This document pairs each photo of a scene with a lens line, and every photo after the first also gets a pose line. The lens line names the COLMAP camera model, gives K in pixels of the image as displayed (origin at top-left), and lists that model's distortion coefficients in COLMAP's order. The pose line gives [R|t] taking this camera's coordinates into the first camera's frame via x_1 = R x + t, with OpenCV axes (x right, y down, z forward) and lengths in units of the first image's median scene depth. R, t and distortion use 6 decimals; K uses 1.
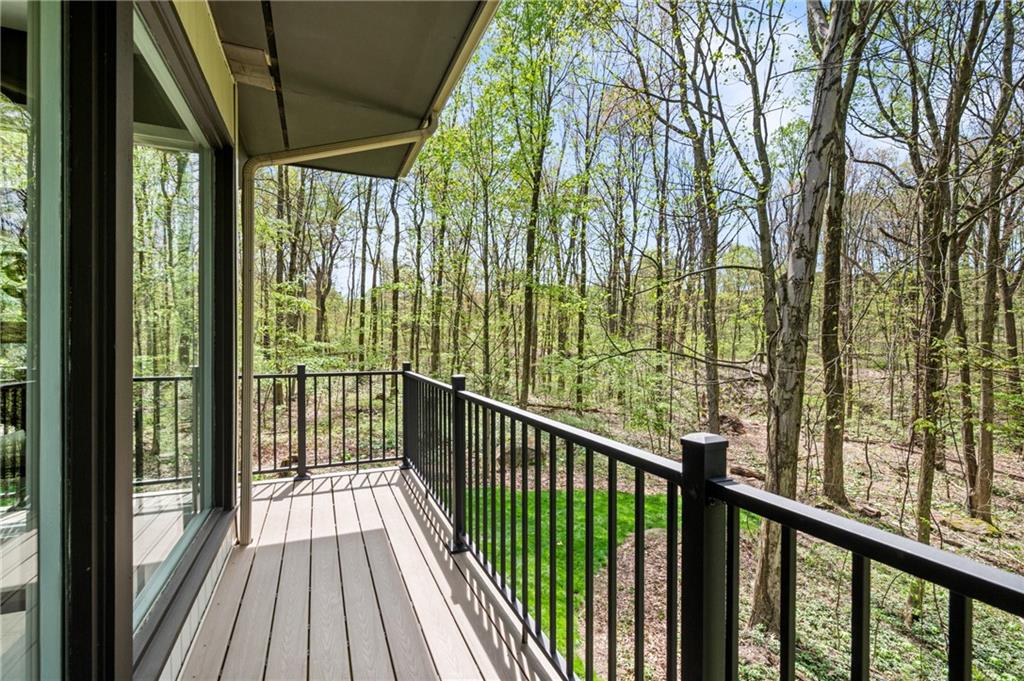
lens RADIAL K [[465.8, 0, 507.0], [0, 465.8, 337.0], [0, 0, 1]] dist [0.000784, -0.000112]
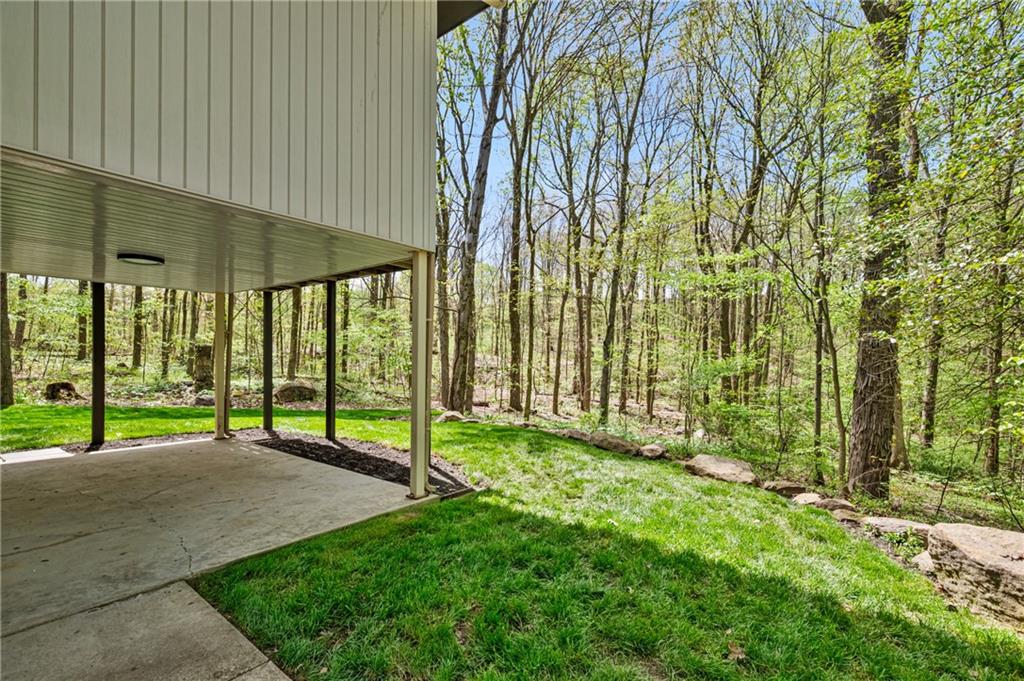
lens RADIAL K [[447.8, 0, 509.6], [0, 447.8, 349.4], [0, 0, 1]] dist [0.002862, 0.000136]
pose [[0.870769, -0.002274, 0.491686, -0.136279], [-0.001109, 0.999978, 0.006589, 0.289901], [-0.491690, -0.006282, 0.870747, -0.669568]]
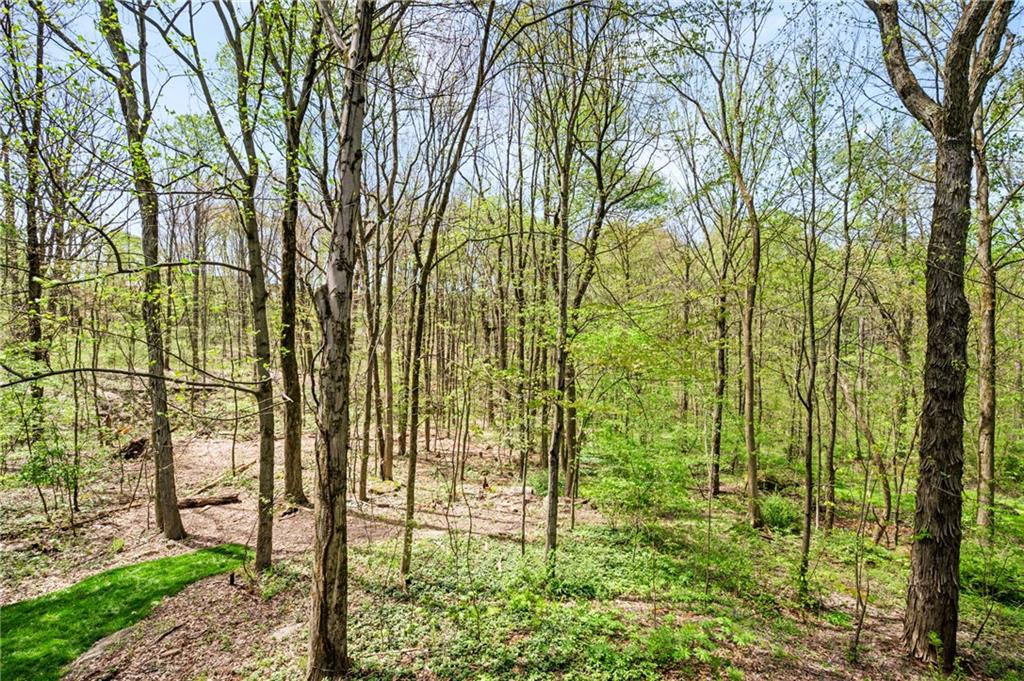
lens RADIAL K [[447.8, 0, 511.9], [0, 447.8, 351.7], [0, 0, 1]] dist [0.002862, 0.000136]
pose [[0.367863, -0.022194, 0.929615, -0.095257], [-0.002018, 0.999694, 0.024666, -0.026300], [-0.929878, -0.010950, 0.367705, 0.327422]]
